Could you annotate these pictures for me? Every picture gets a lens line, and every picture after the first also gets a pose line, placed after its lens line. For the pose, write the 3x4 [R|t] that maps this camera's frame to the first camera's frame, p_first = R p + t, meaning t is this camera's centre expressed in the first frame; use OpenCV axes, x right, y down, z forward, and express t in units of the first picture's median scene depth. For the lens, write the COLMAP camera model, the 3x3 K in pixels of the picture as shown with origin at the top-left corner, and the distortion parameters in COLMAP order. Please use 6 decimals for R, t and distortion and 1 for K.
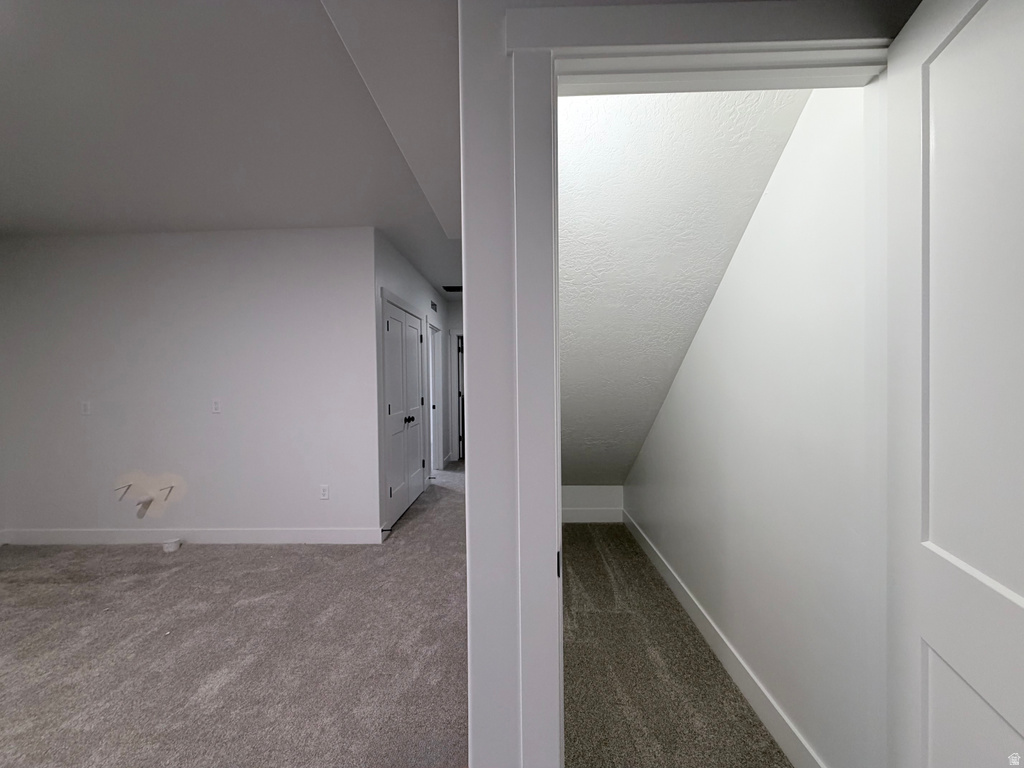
lens RADIAL K [[406.3, 0, 512.0], [0, 406.3, 384.0], [0, 0, 1]] dist [-0.000487, -0.000115]
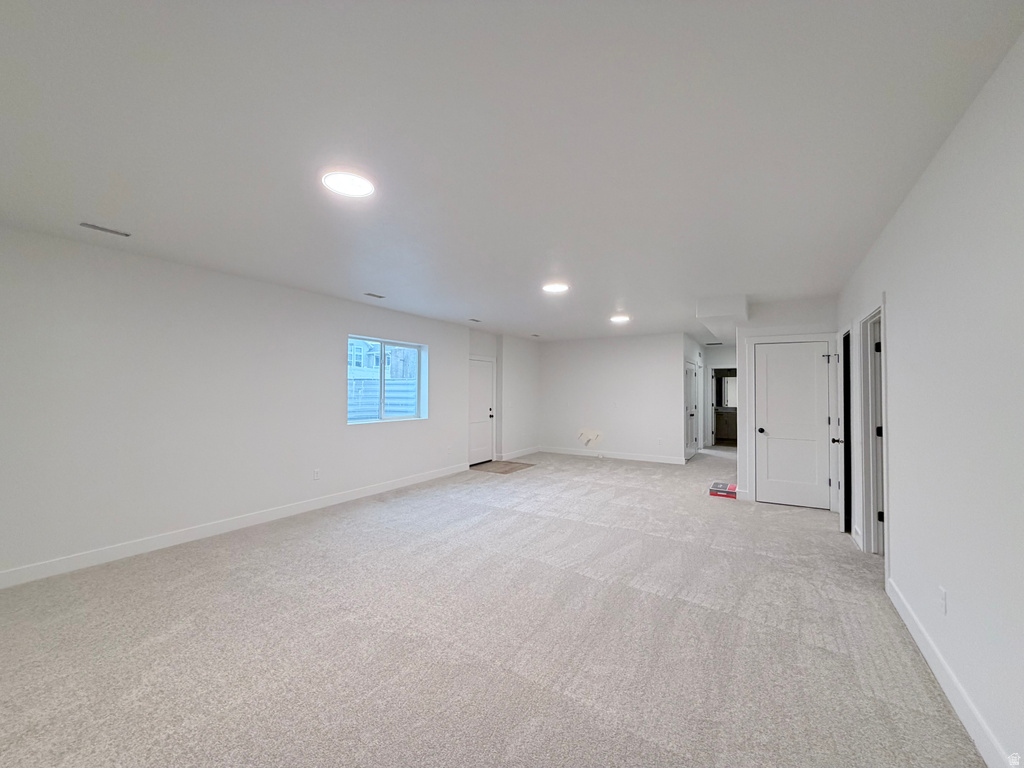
lens RADIAL K [[406.3, 0, 512.0], [0, 406.3, 384.0], [0, 0, 1]] dist [-0.000487, -0.000115]
pose [[0.854608, 0.006755, -0.519230, 0.048399], [-0.024968, 0.999293, -0.028095, 0.010878], [0.518674, 0.036974, 0.854172, -1.533652]]
